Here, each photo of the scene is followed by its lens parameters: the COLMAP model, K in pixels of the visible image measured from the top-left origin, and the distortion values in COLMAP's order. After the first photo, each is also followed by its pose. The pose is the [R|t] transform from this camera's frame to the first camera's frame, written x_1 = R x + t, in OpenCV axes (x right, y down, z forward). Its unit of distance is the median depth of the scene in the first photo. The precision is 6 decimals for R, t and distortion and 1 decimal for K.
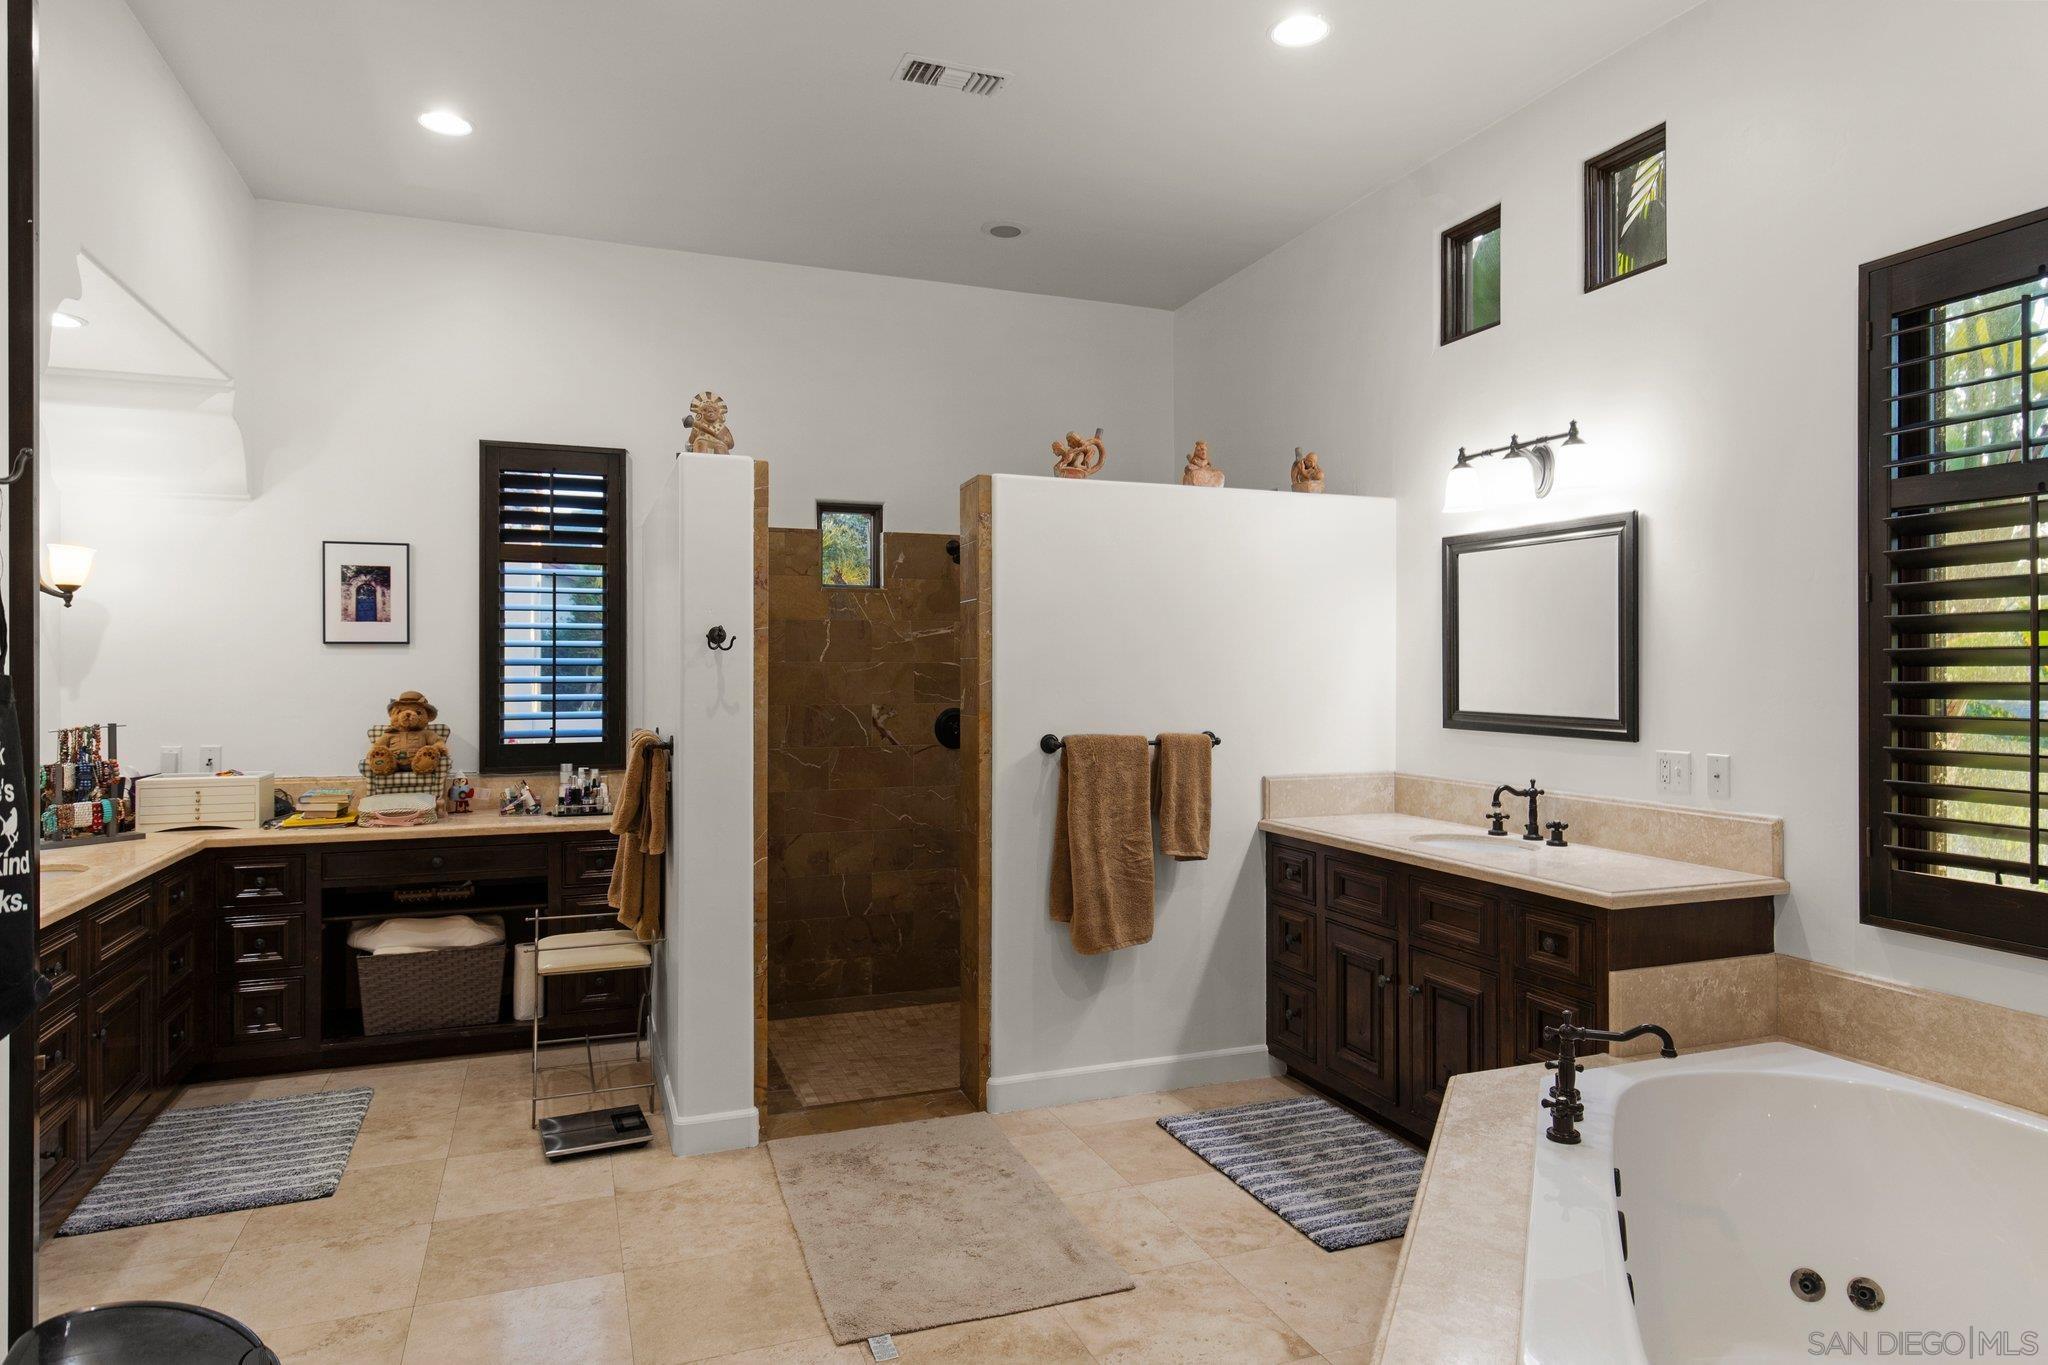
lens RADIAL K [[1268.0, 0, 1014.8], [0, 1268.0, 675.9], [0, 0, 1]] dist [0.001881, 0.000427]
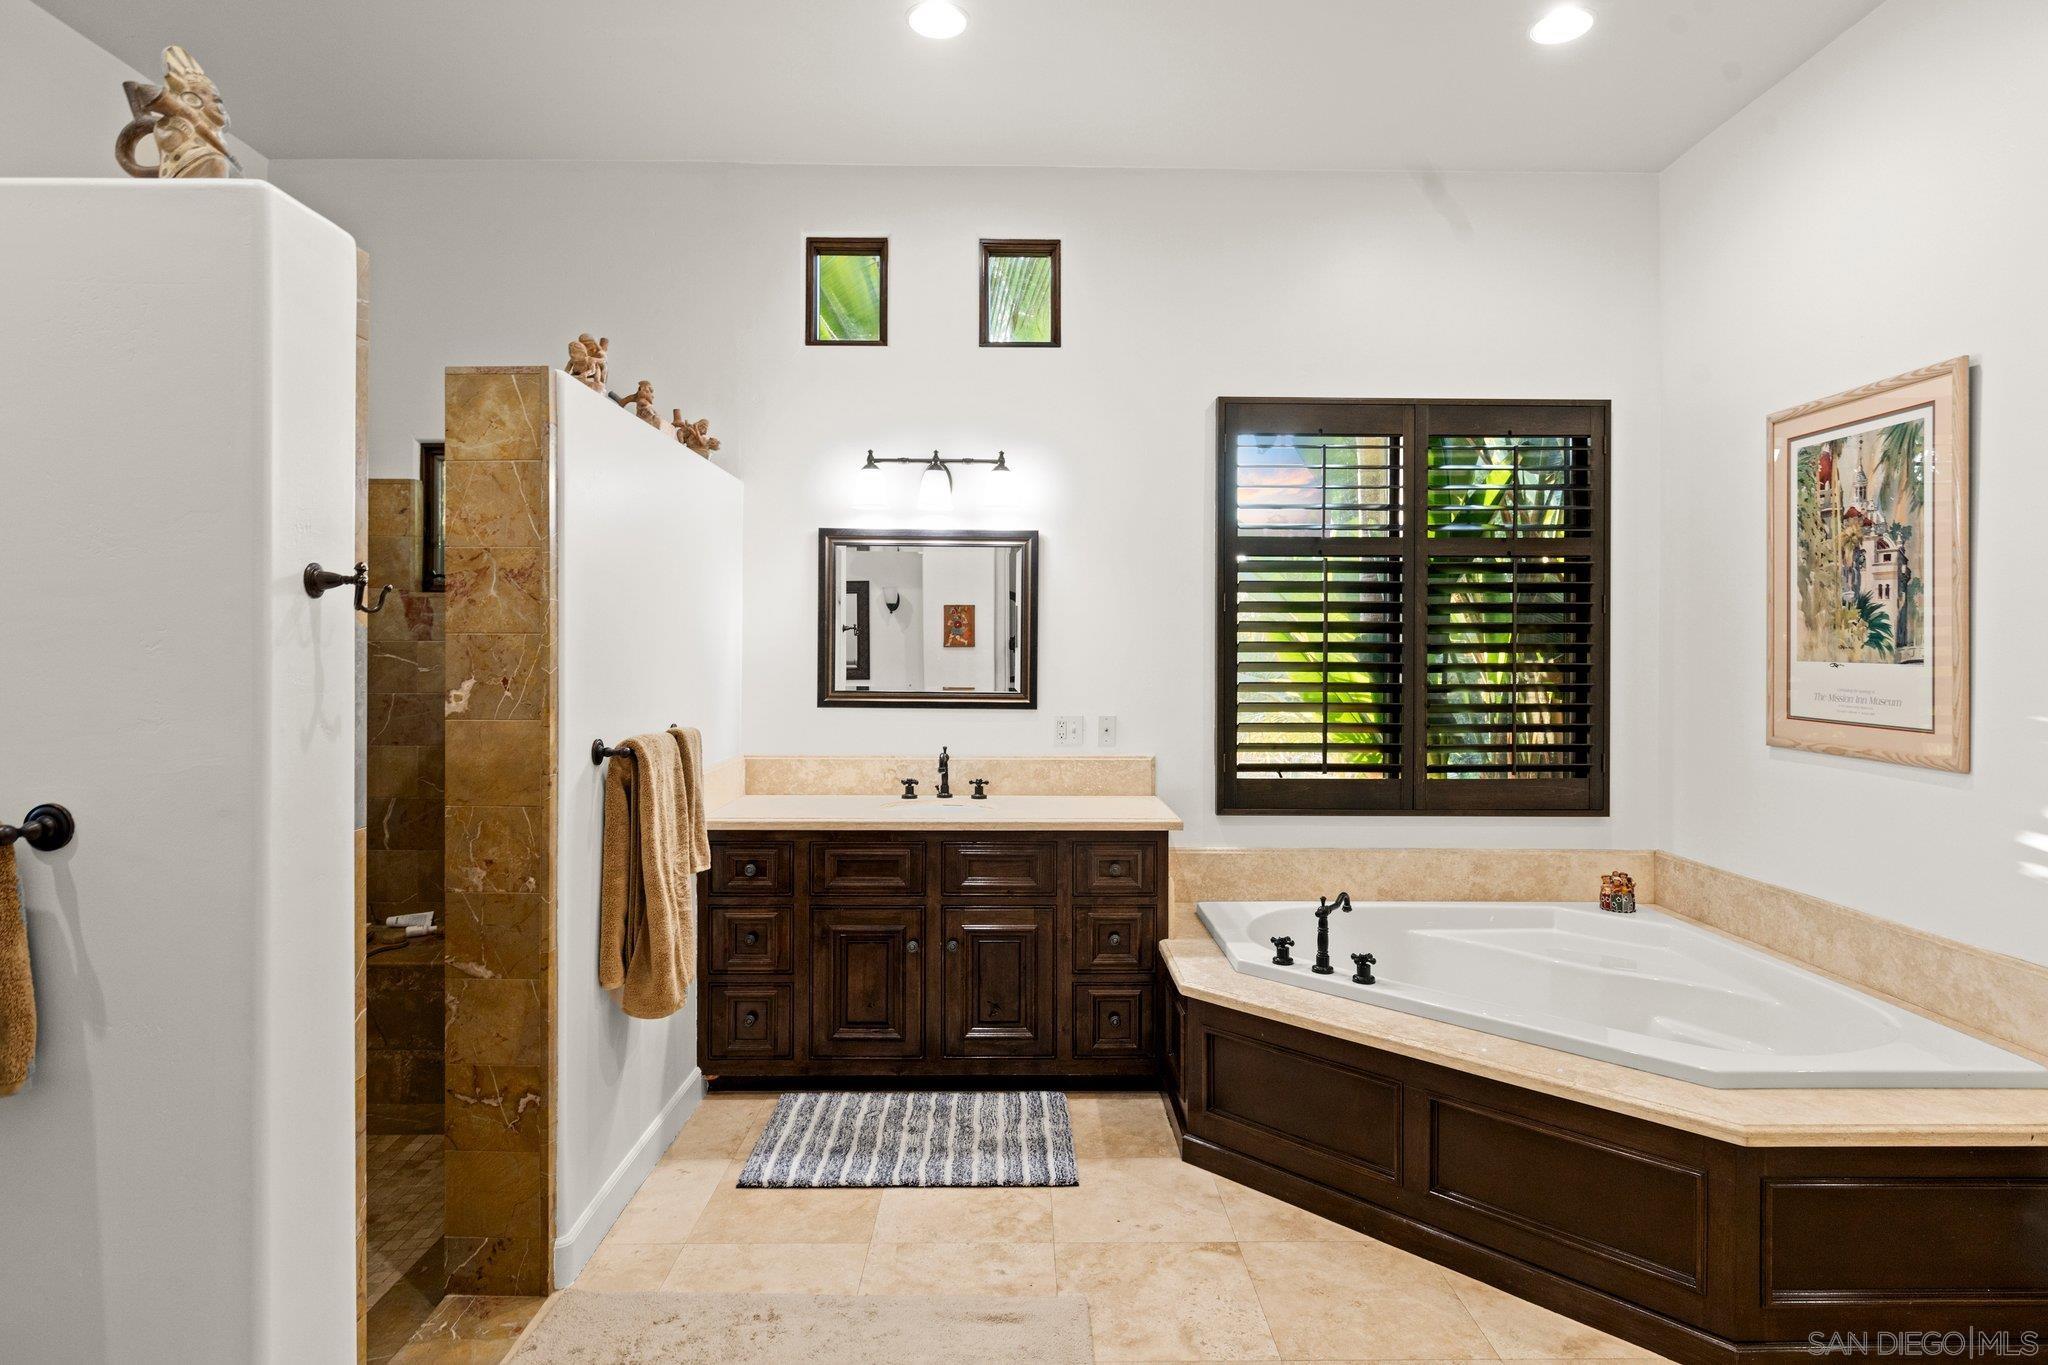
lens RADIAL K [[1133.3, 0, 1020.9], [0, 1133.3, 655.2], [0, 0, 1]] dist [0.006216, 0.000460]
pose [[0.312104, -0.001283, 0.950047, -0.599126], [-0.000367, 0.999999, 0.001471, -0.004659], [-0.950048, -0.000808, 0.312103, 0.636922]]
